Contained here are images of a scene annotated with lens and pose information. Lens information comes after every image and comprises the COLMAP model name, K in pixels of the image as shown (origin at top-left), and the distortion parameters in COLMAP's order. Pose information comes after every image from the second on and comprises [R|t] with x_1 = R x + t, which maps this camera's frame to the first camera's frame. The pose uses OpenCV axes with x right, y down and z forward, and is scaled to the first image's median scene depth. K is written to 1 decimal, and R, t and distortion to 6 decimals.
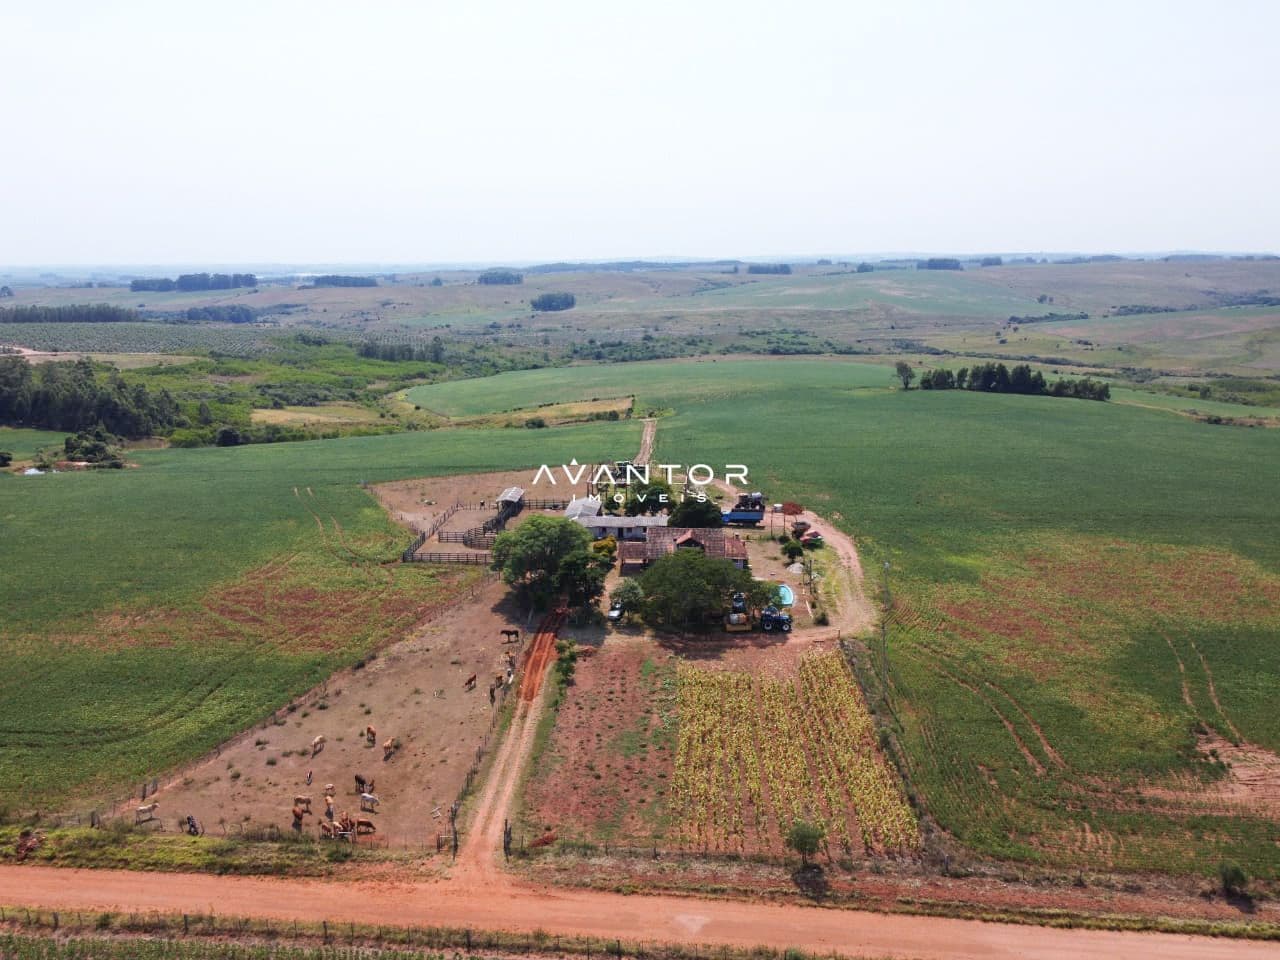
lens RADIAL K [[974.1, 0, 635.6], [0, 974.1, 479.1], [0, 0, 1]] dist [-0.000544, -0.003068]
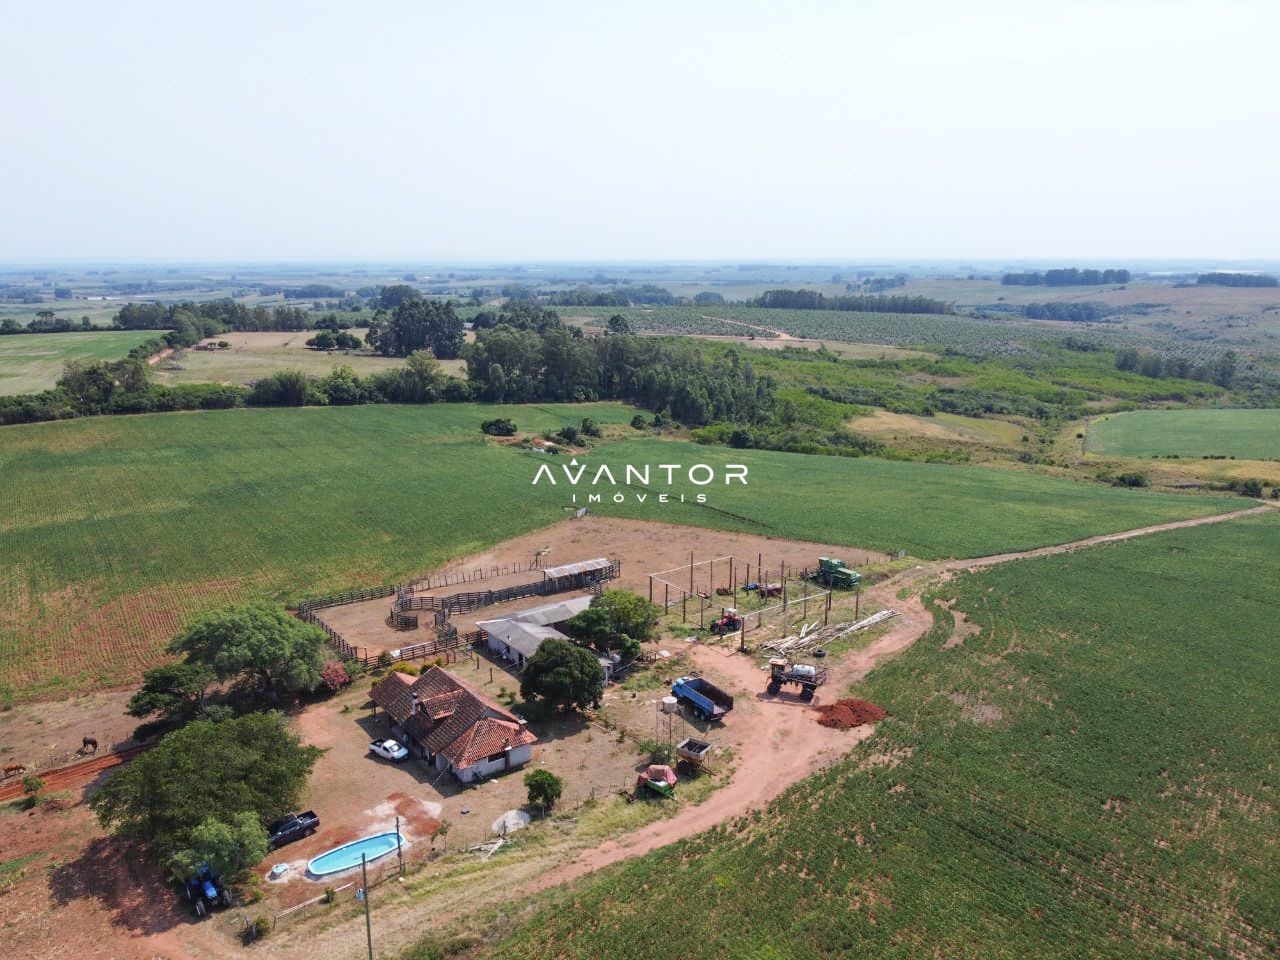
lens RADIAL K [[974.1, 0, 635.6], [0, 974.1, 479.1], [0, 0, 1]] dist [-0.000544, -0.003068]
pose [[0.646561, 0.175243, -0.742461, 0.510924], [-0.171198, 0.981765, 0.082640, -0.137019], [0.743404, 0.073676, 0.664772, 0.578012]]
